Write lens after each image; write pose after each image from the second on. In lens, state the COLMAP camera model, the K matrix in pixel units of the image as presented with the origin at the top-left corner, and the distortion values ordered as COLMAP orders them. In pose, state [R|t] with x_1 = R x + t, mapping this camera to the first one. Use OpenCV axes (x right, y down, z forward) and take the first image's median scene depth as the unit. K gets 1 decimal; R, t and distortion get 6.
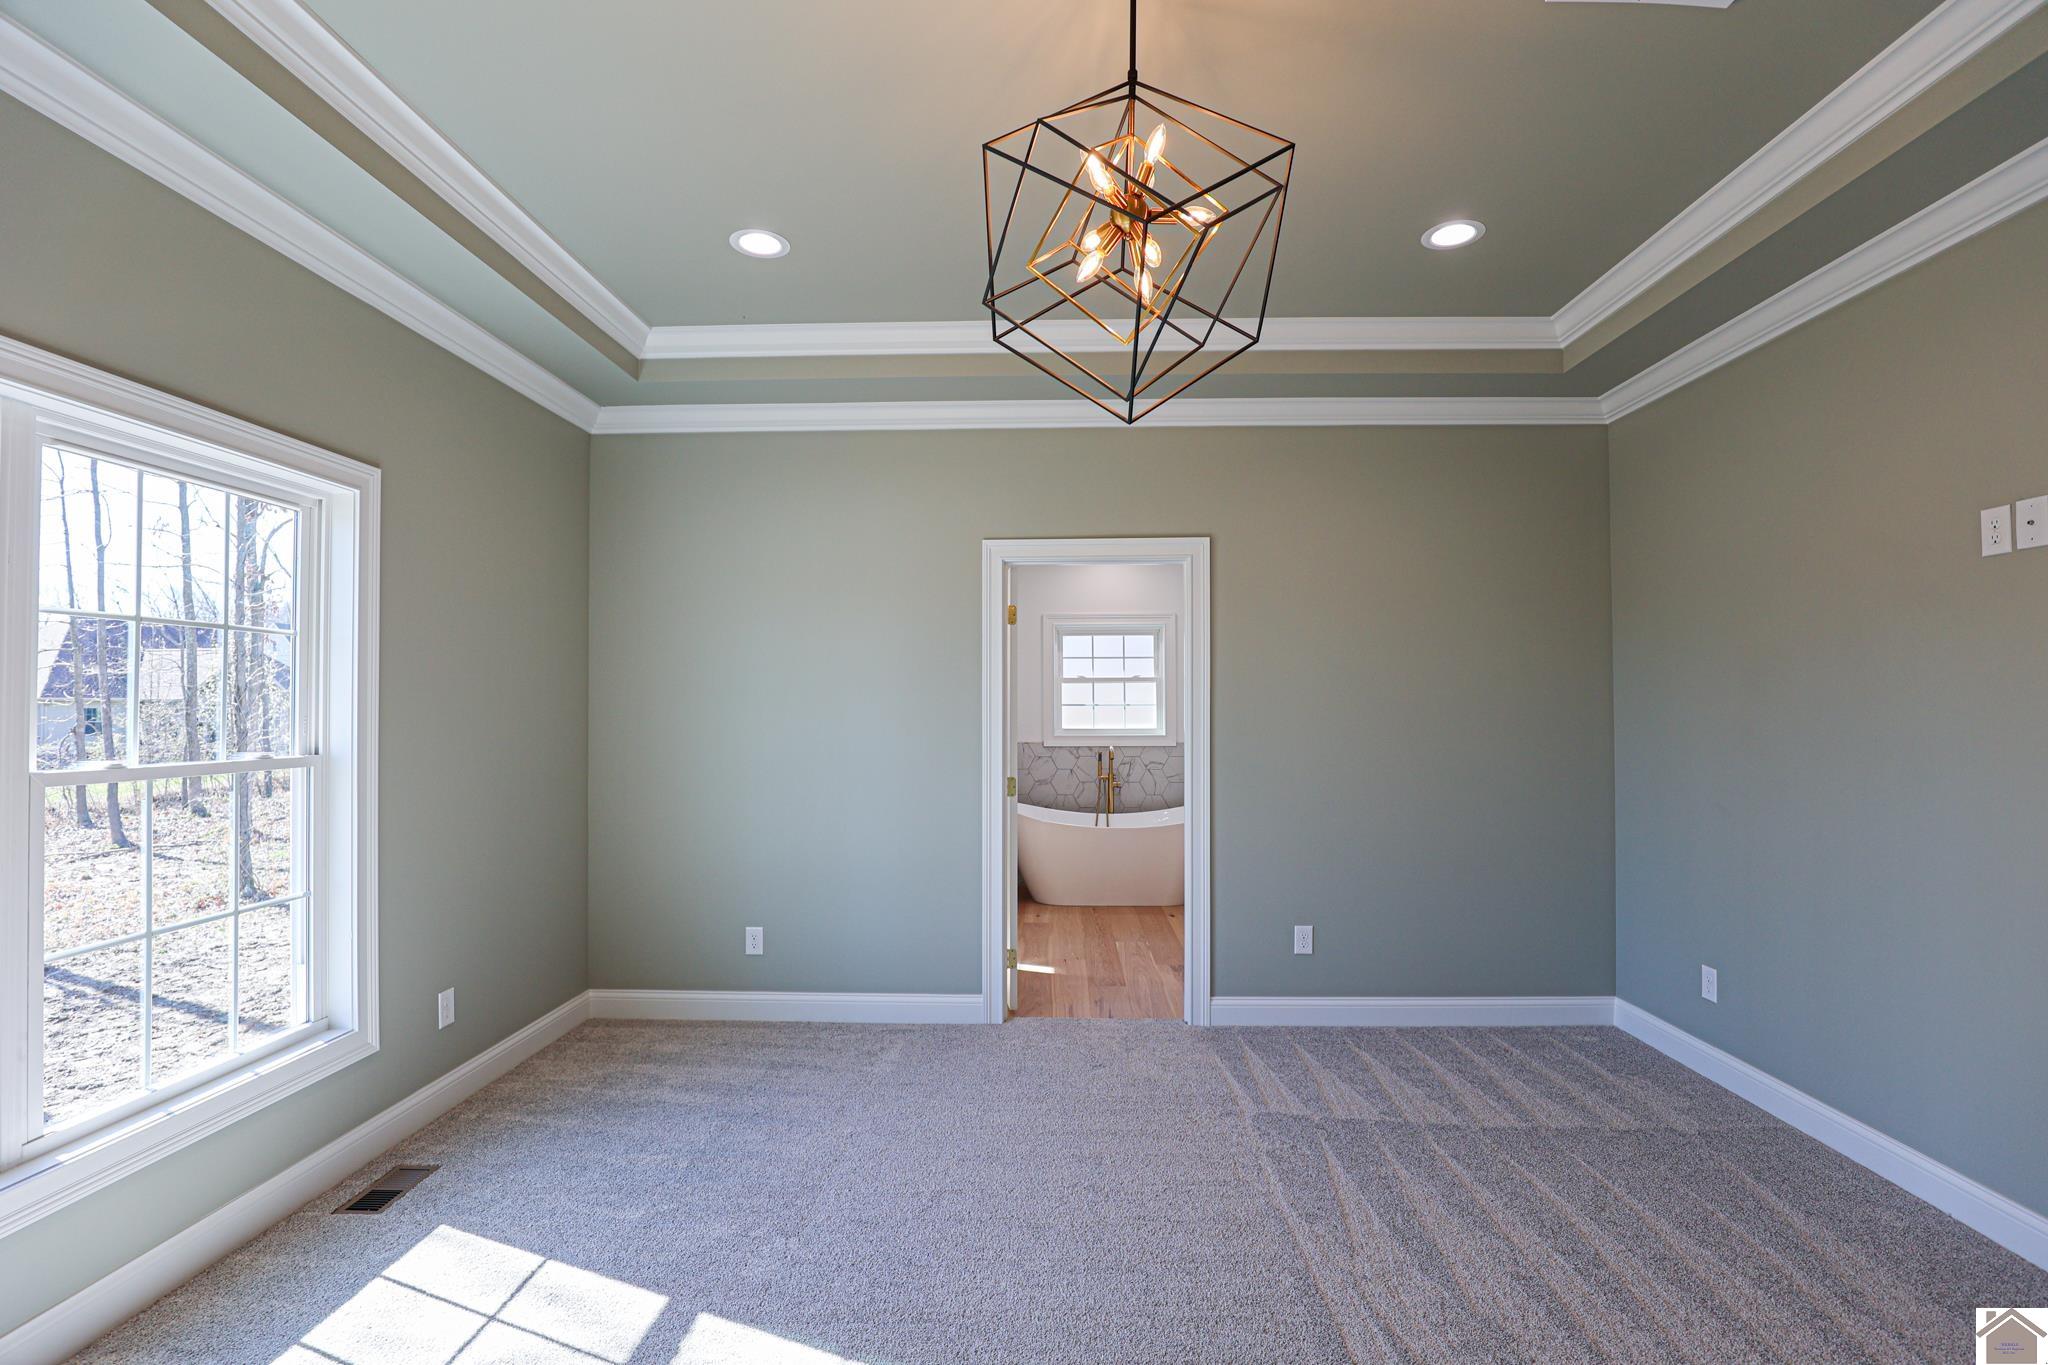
lens RADIAL K [[943.4, 0, 1022.8], [0, 943.4, 705.2], [0, 0, 1]] dist [-0.031631, 0.000750]
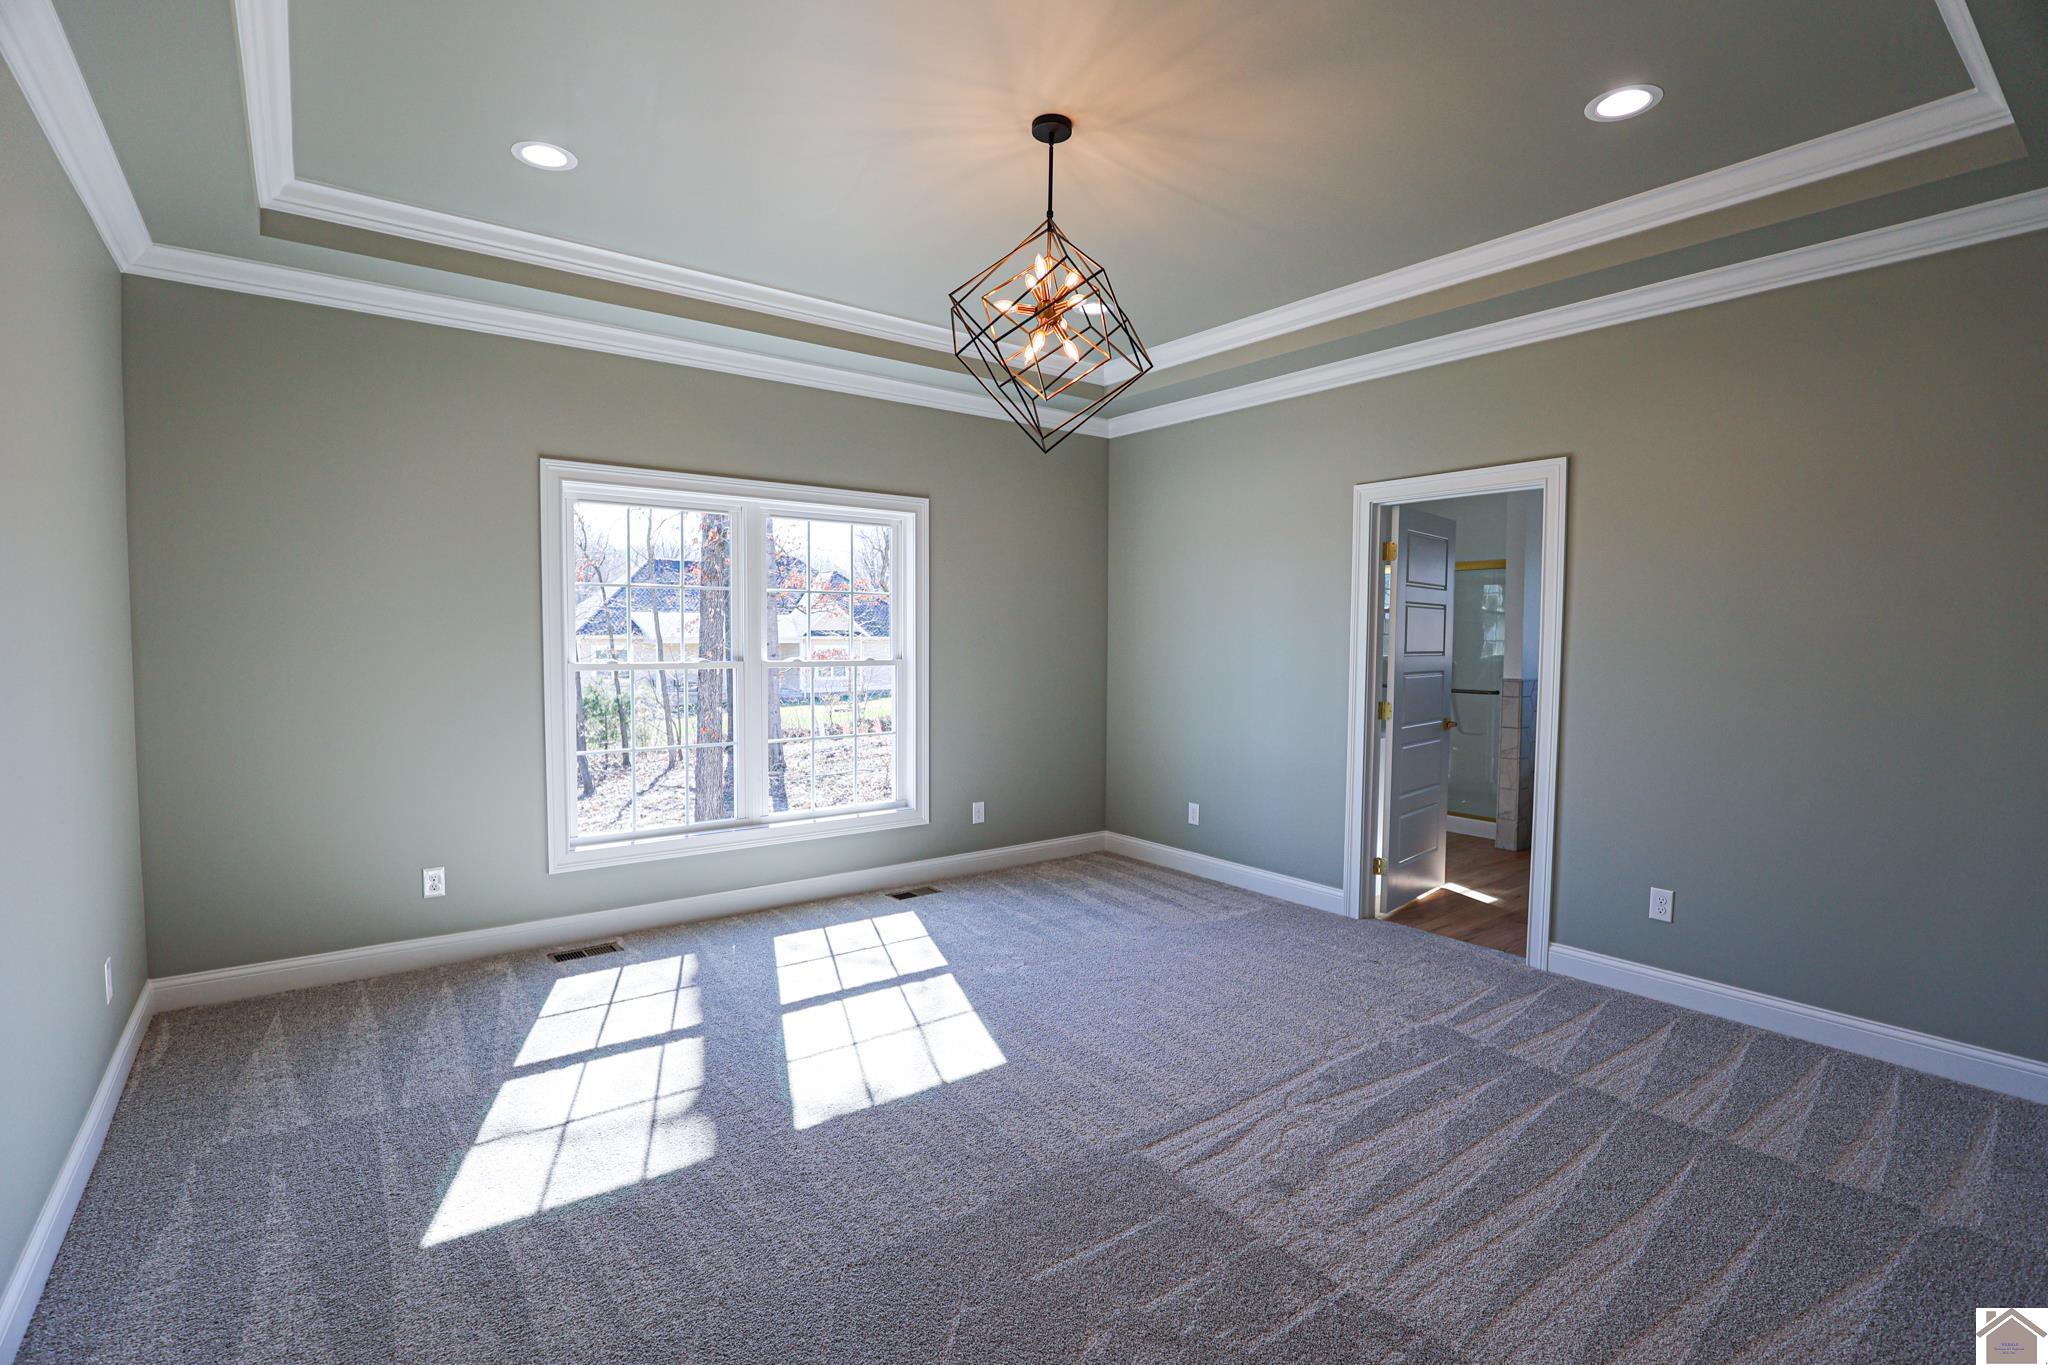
lens RADIAL K [[943.4, 0, 1022.8], [0, 943.4, 705.2], [0, 0, 1]] dist [-0.031631, 0.000750]
pose [[0.633408, 0.064915, -0.771091, 0.656823], [-0.004659, 0.996777, 0.080087, -0.005400], [0.773804, -0.047135, 0.631669, -0.009803]]
